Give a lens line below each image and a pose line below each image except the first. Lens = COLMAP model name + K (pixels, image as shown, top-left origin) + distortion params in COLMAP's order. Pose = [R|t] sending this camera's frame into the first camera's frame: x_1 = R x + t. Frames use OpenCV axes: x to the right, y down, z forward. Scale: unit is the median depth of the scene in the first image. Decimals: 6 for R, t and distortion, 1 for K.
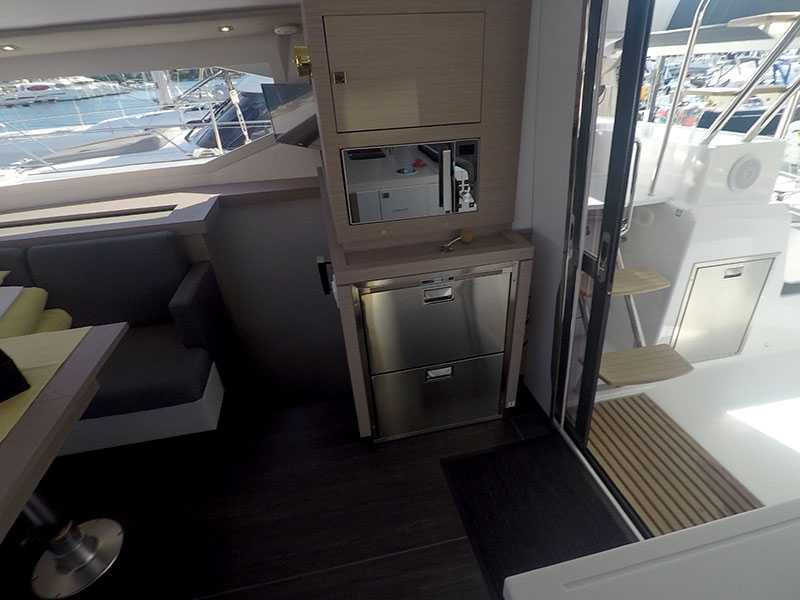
lens RADIAL K [[414.3, 0, 400.3], [0, 414.3, 297.7], [0, 0, 1]] dist [-0.019621, -0.002799]
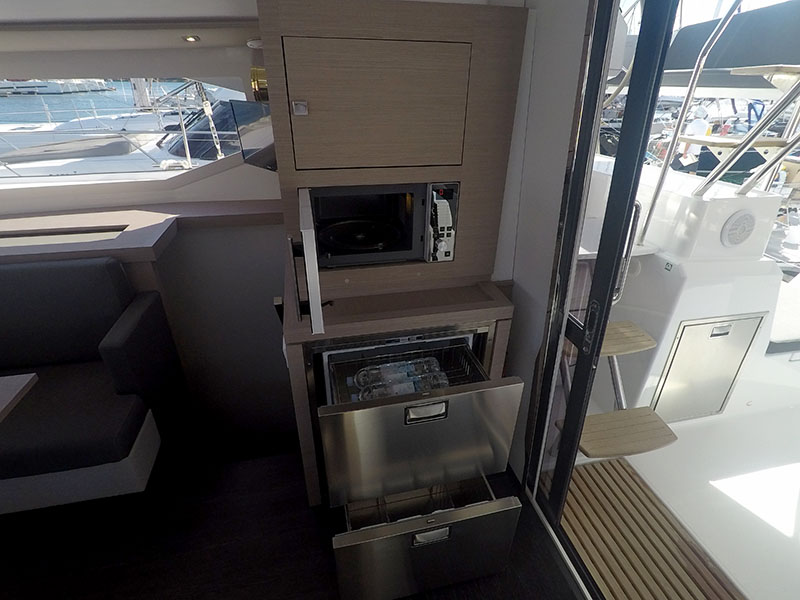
lens RADIAL K [[414.3, 0, 392.4], [0, 414.3, 303.7], [0, 0, 1]] dist [-0.019621, -0.002799]
pose [[0.997964, 0.056850, 0.028903, 0.026551], [-0.056327, 0.998240, -0.018575, -0.074716], [-0.029908, 0.016909, 0.999410, 0.086513]]
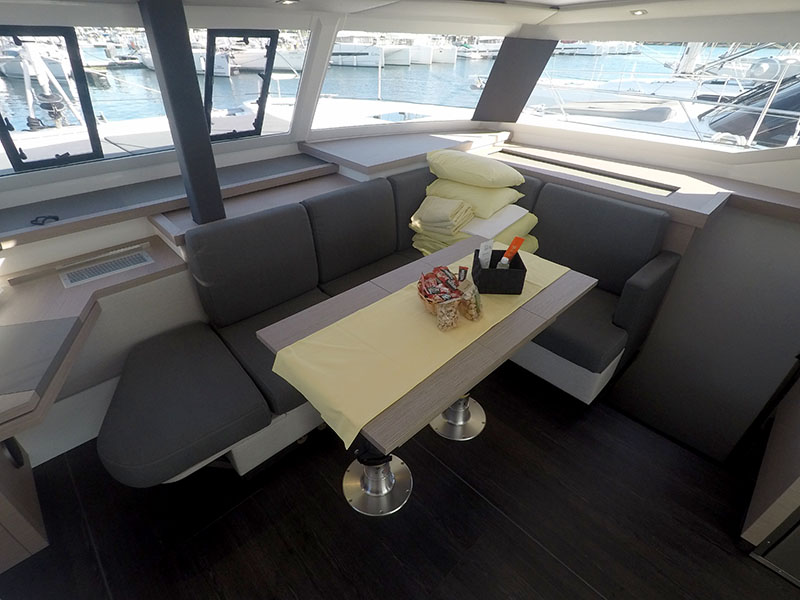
lens RADIAL K [[414.3, 0, 392.8], [0, 414.3, 293.5], [0, 0, 1]] dist [-0.019621, -0.002799]
pose [[0.531606, 0.492976, -0.688745, -0.135556], [-0.447648, 0.853845, 0.265632, 0.030016], [0.719032, 0.167104, 0.674589, -0.074815]]
